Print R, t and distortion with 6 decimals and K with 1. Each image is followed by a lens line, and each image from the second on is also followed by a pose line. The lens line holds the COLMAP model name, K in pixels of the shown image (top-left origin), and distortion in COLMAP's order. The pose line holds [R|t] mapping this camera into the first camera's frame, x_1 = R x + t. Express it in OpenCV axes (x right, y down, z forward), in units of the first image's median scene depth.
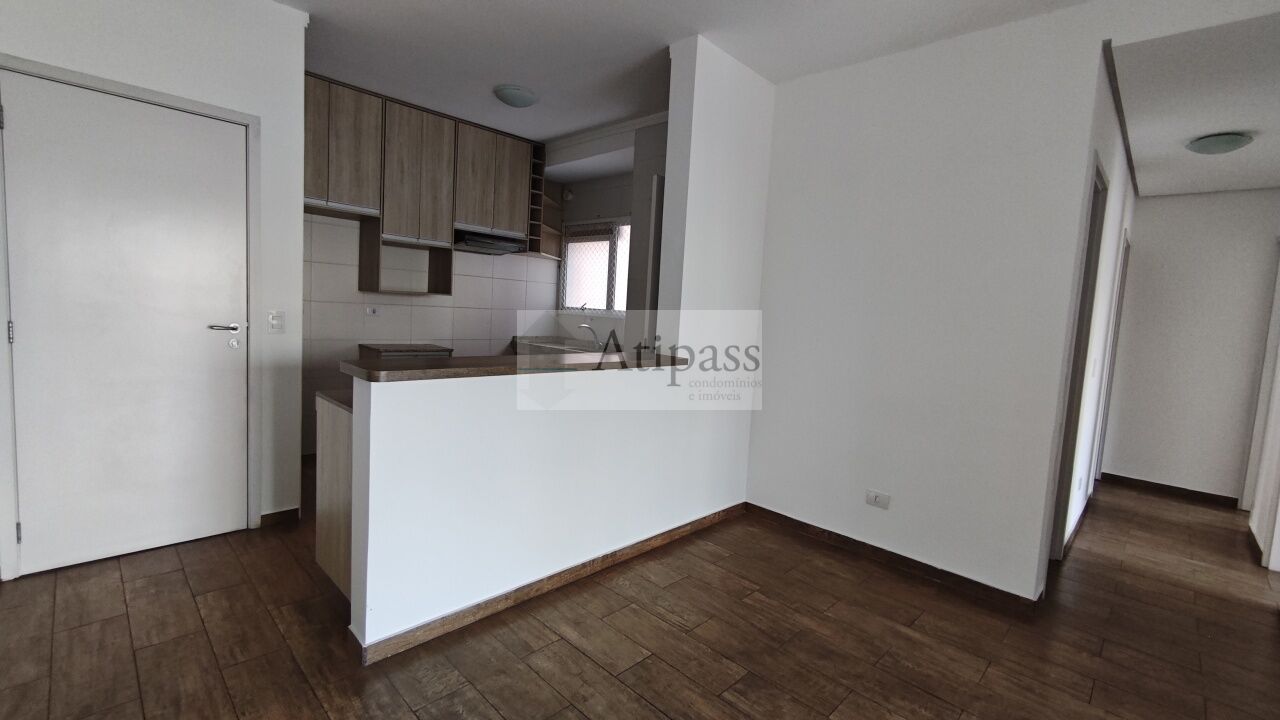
lens RADIAL K [[542.8, 0, 640.0], [0, 542.8, 360.0], [0, 0, 1]] dist [-0.014412, 0.011651]
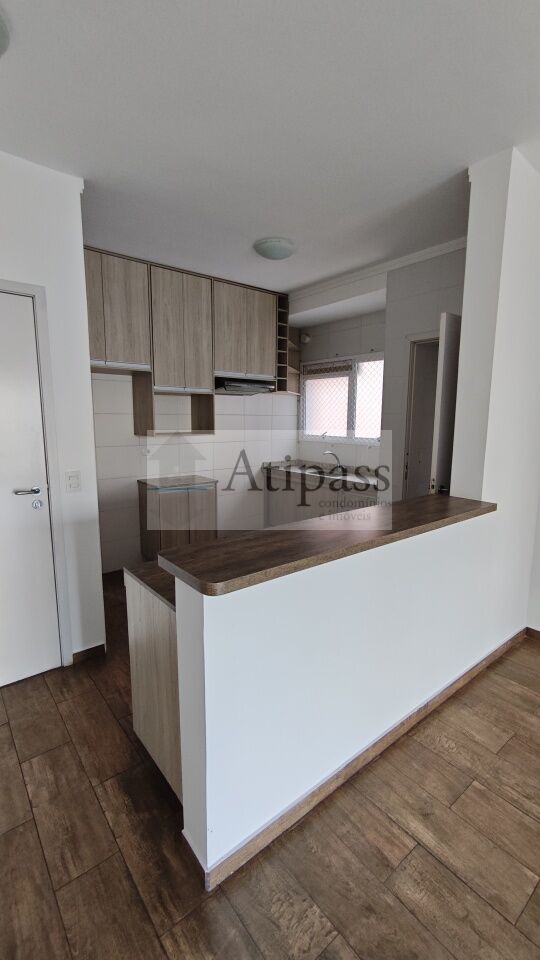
lens RADIAL K [[429.7, 0, 319.2], [0, 429.7, 476.7], [0, 0, 1]] dist [-0.000154, -0.000526]
pose [[0.996281, -0.060226, -0.061624, -0.106787], [0.061875, 0.997765, 0.025208, -0.054773], [0.059968, -0.028928, 0.997781, 0.142322]]
